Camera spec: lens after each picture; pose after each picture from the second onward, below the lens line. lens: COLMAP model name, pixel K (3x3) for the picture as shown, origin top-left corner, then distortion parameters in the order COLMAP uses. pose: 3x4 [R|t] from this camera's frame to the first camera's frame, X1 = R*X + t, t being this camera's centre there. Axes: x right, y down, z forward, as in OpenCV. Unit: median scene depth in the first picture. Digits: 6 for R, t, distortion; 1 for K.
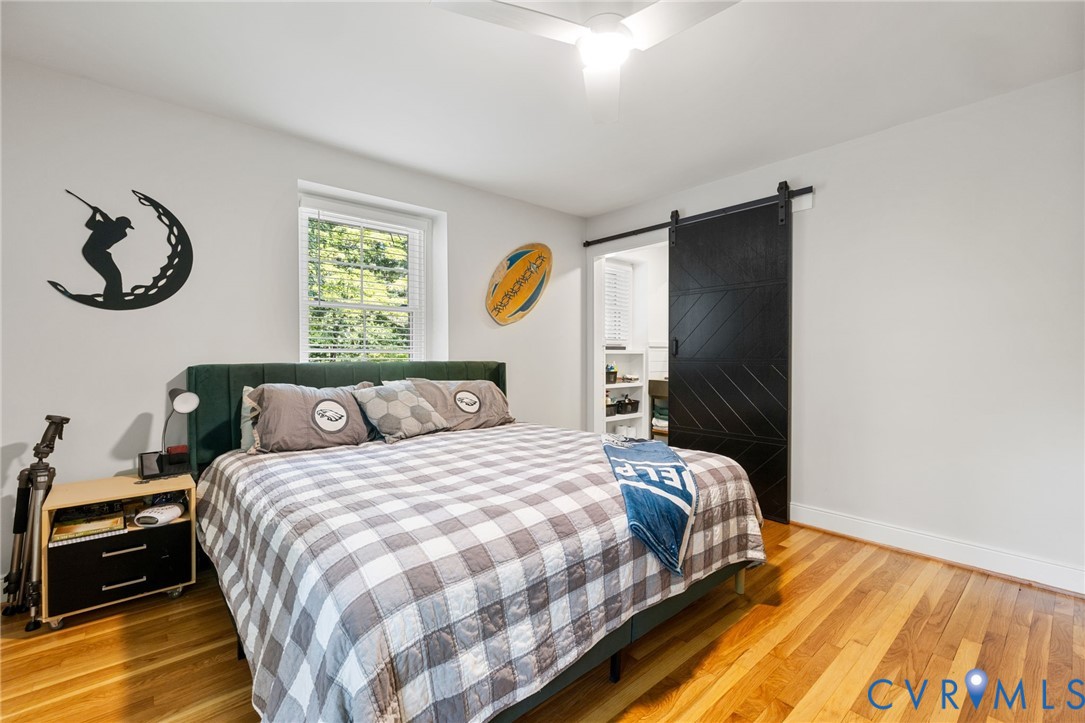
lens RADIAL K [[470.6, 0, 540.7], [0, 470.6, 346.6], [0, 0, 1]] dist [-0.000658, 0.000249]
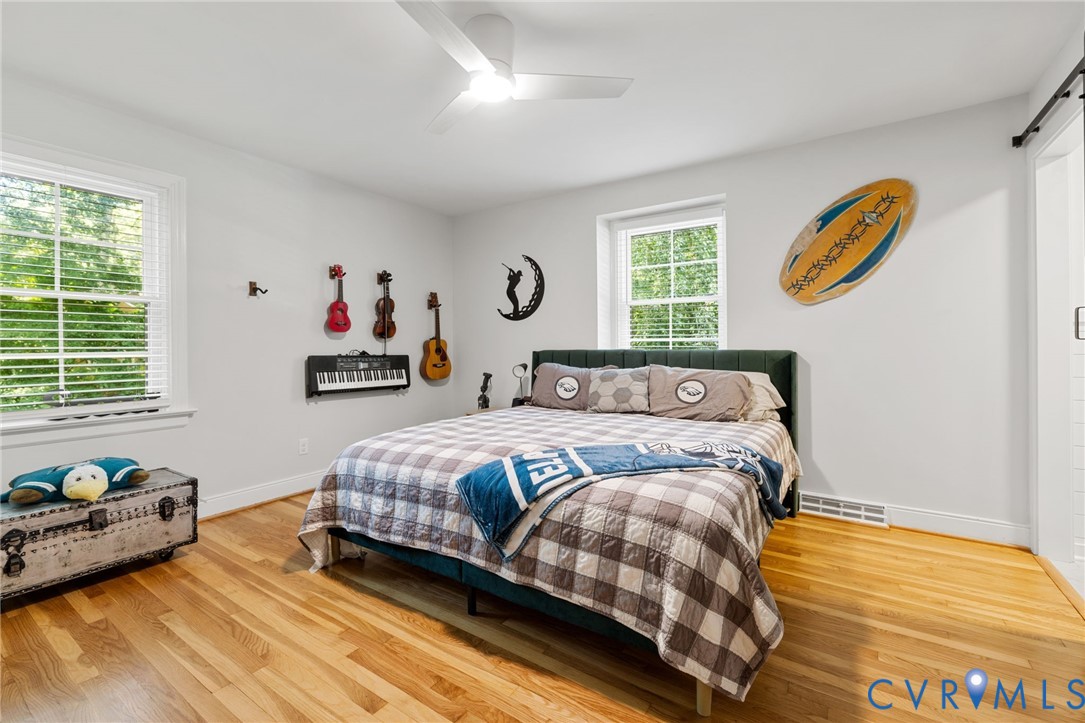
lens RADIAL K [[470.6, 0, 540.7], [0, 470.6, 346.6], [0, 0, 1]] dist [-0.000658, 0.000249]
pose [[0.255181, -0.001018, -0.966893, 0.909990], [0.018868, 0.999814, 0.003927, 0.019309], [0.966709, -0.019245, 0.255153, 0.585240]]
